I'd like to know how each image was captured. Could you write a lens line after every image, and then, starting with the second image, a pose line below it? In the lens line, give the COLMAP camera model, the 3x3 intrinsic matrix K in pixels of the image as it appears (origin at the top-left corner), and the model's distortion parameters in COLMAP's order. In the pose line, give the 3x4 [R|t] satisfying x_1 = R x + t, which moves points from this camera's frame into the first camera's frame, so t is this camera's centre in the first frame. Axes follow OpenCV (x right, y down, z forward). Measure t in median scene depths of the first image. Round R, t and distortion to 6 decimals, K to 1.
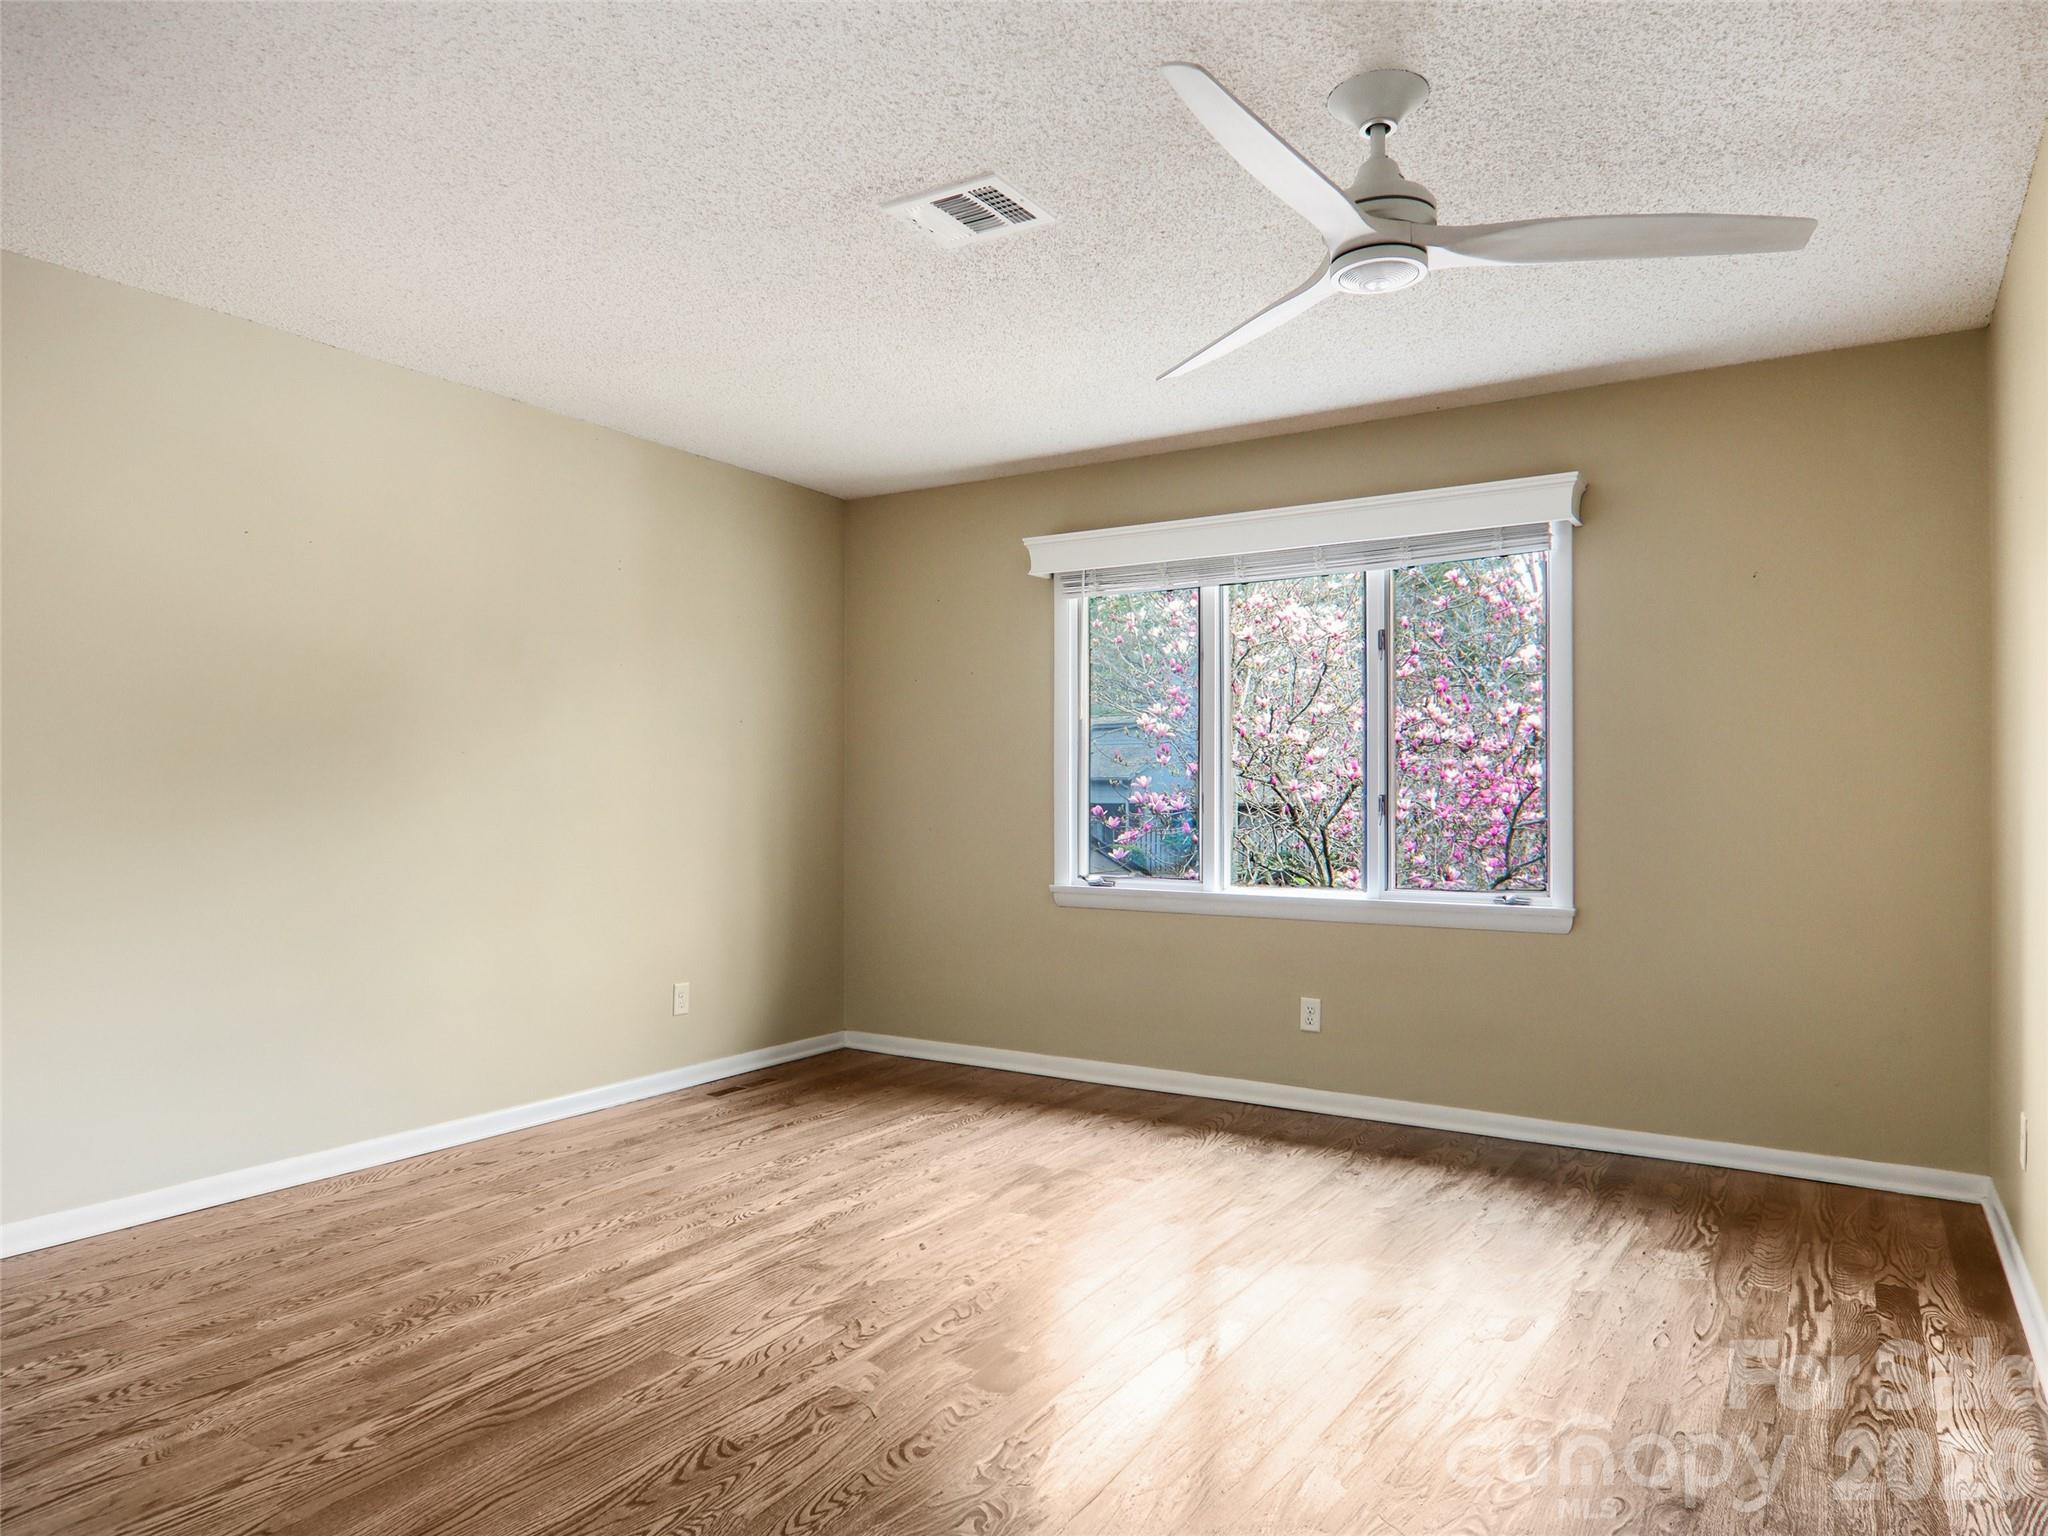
lens RADIAL K [[1280.2, 0, 1026.2], [0, 1280.2, 787.2], [0, 0, 1]] dist [0.005134, -0.020282]
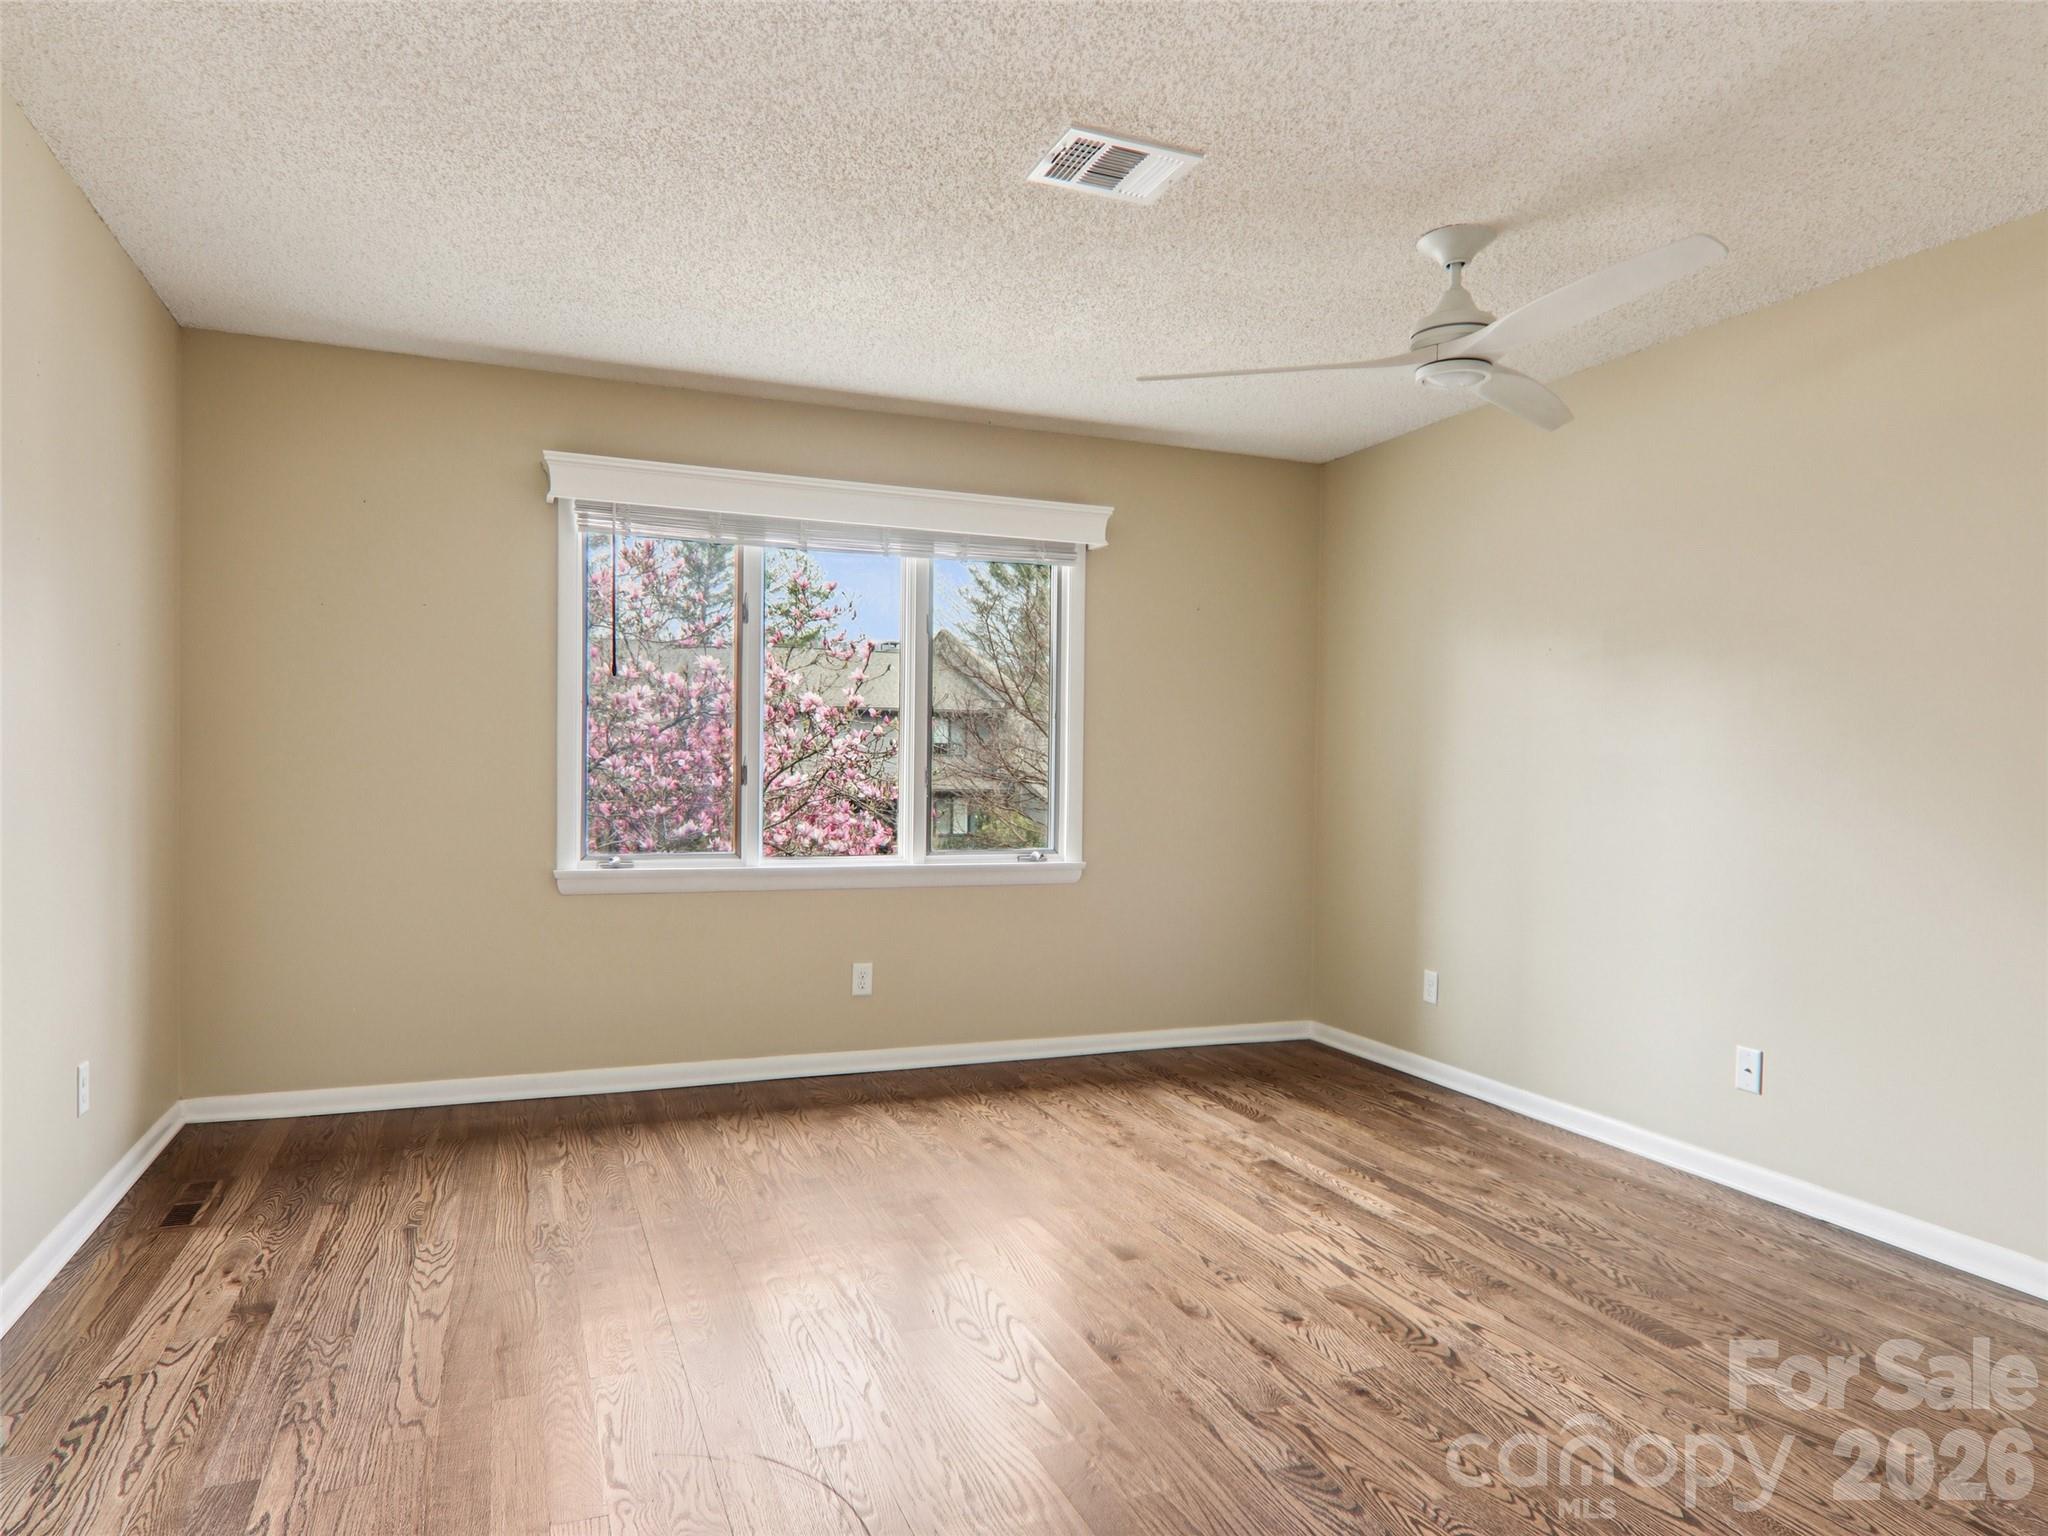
lens RADIAL K [[1278.8, 0, 999.9], [0, 1278.8, 776.7], [0, 0, 1]] dist [-0.012170, -0.001692]
pose [[0.594446, -0.001885, 0.804134, -0.584610], [-0.018386, 0.999704, 0.015935, -0.004093], [-0.803926, -0.024257, 0.594235, 0.329956]]
